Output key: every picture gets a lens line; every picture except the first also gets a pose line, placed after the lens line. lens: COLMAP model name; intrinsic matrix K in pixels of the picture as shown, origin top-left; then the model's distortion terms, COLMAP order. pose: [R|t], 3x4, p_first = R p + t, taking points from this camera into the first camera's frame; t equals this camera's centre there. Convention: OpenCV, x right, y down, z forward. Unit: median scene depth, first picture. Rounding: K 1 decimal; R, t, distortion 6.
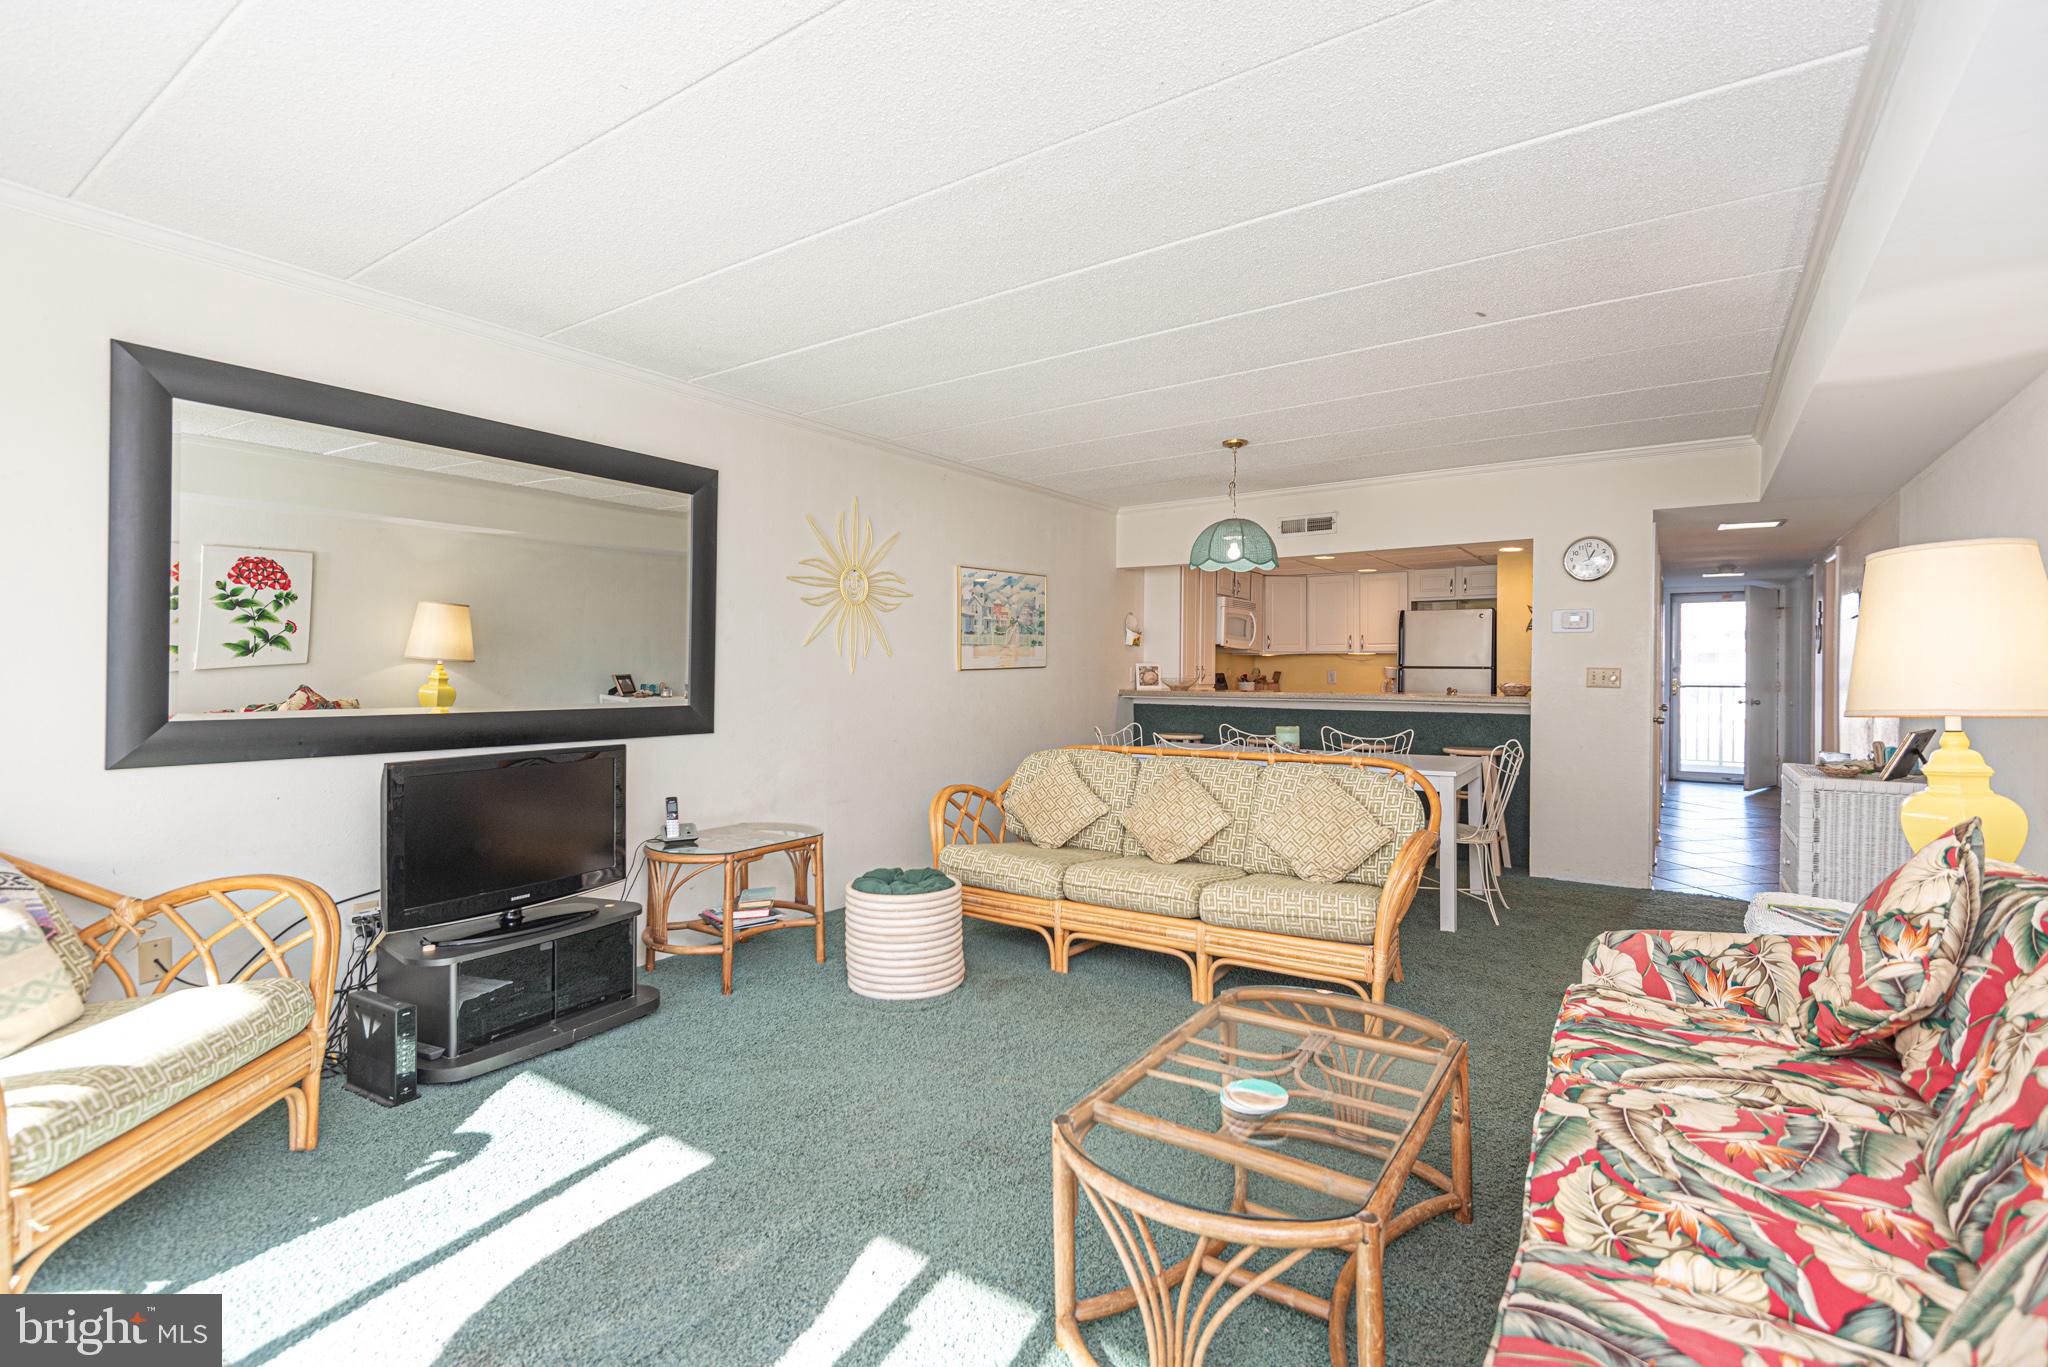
lens RADIAL K [[947.0, 0, 990.5], [0, 947.0, 668.9], [0, 0, 1]] dist [0.018465, -0.011379]
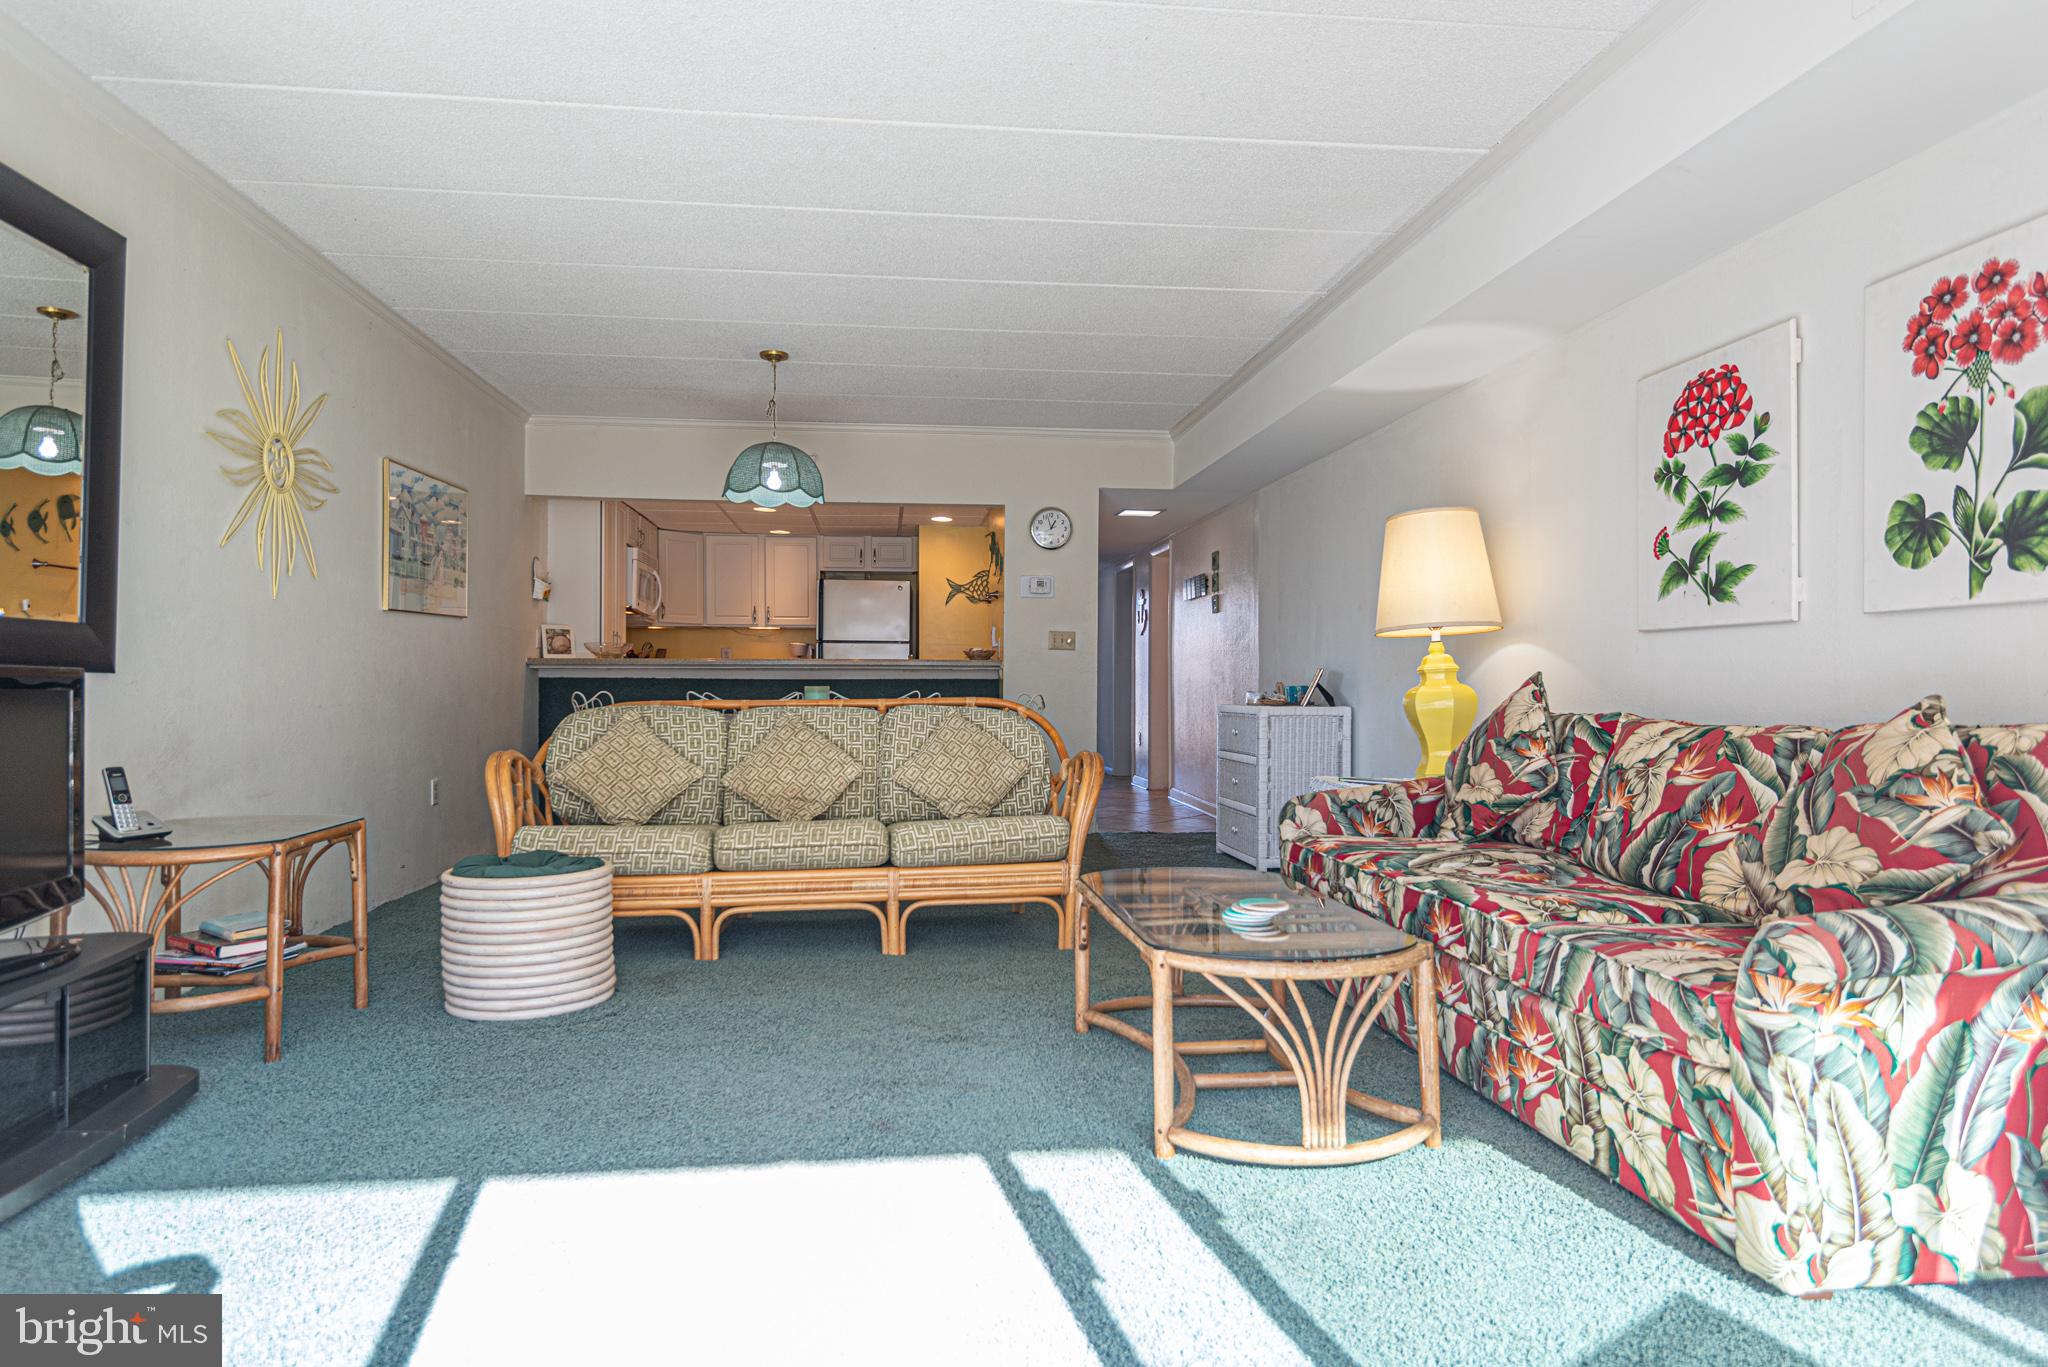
lens RADIAL K [[1208.7, 0, 1013.8], [0, 1208.7, 680.9], [0, 0, 1]] dist [0.030540, -0.005641]
pose [[0.738956, 0.002275, 0.673750, -0.361130], [-0.000734, 0.999996, -0.002572, 0.067933], [-0.673753, 0.001407, 0.738955, 0.043658]]
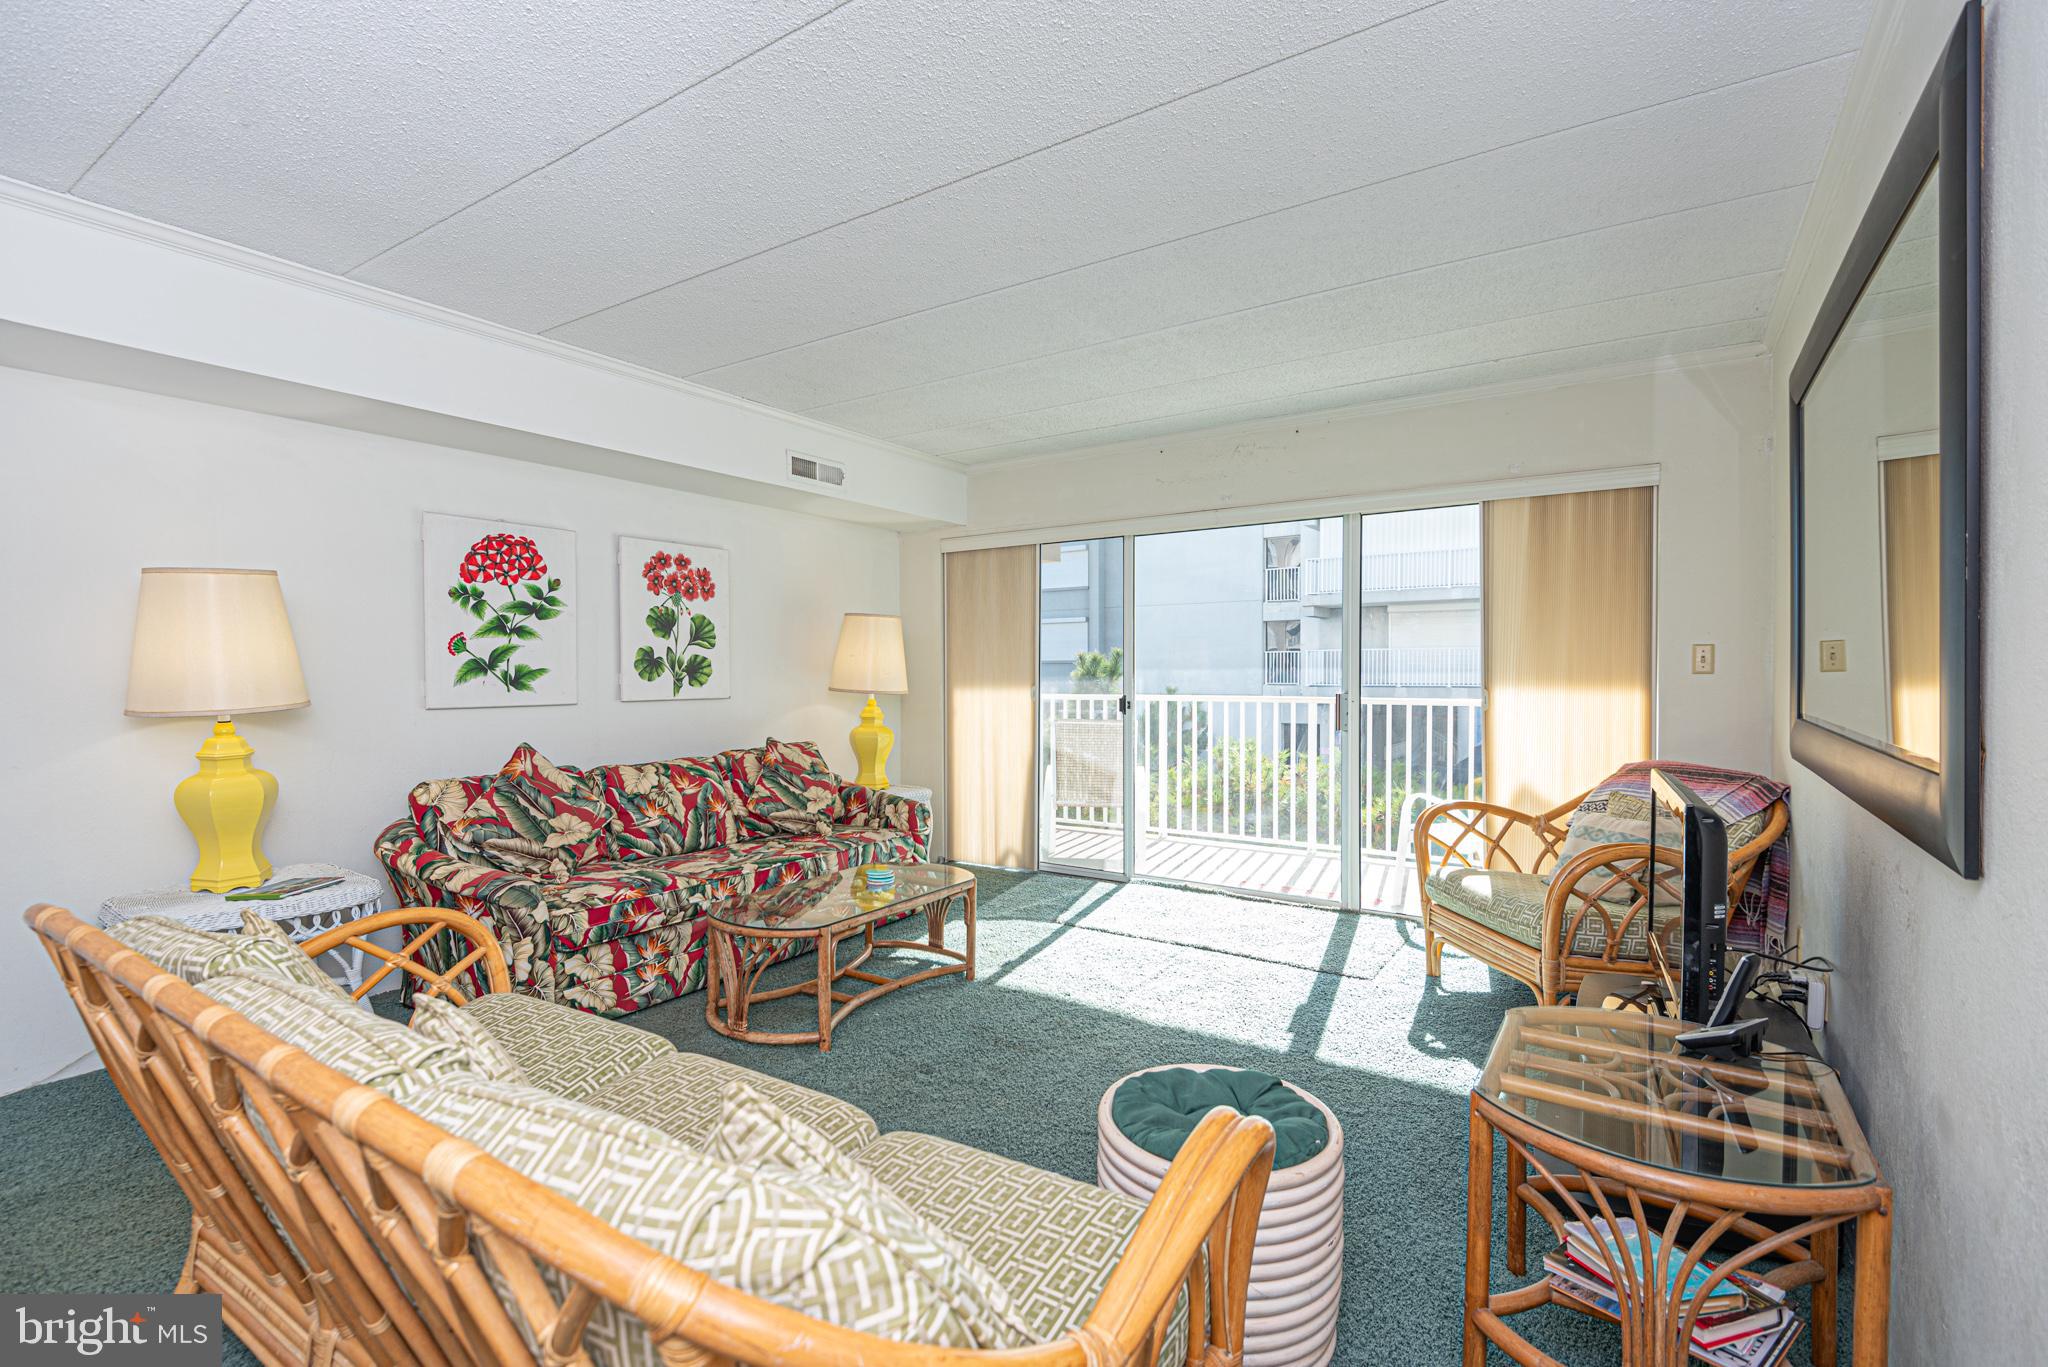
lens RADIAL K [[947.0, 0, 1027.2], [0, 947.0, 680.9], [0, 0, 1]] dist [0.018465, -0.011379]
pose [[-0.998688, 0.000870, -0.051204, 0.066166], [0.000231, 0.999922, 0.012468, -0.008648], [0.051211, 0.012440, -0.998610, 1.323202]]
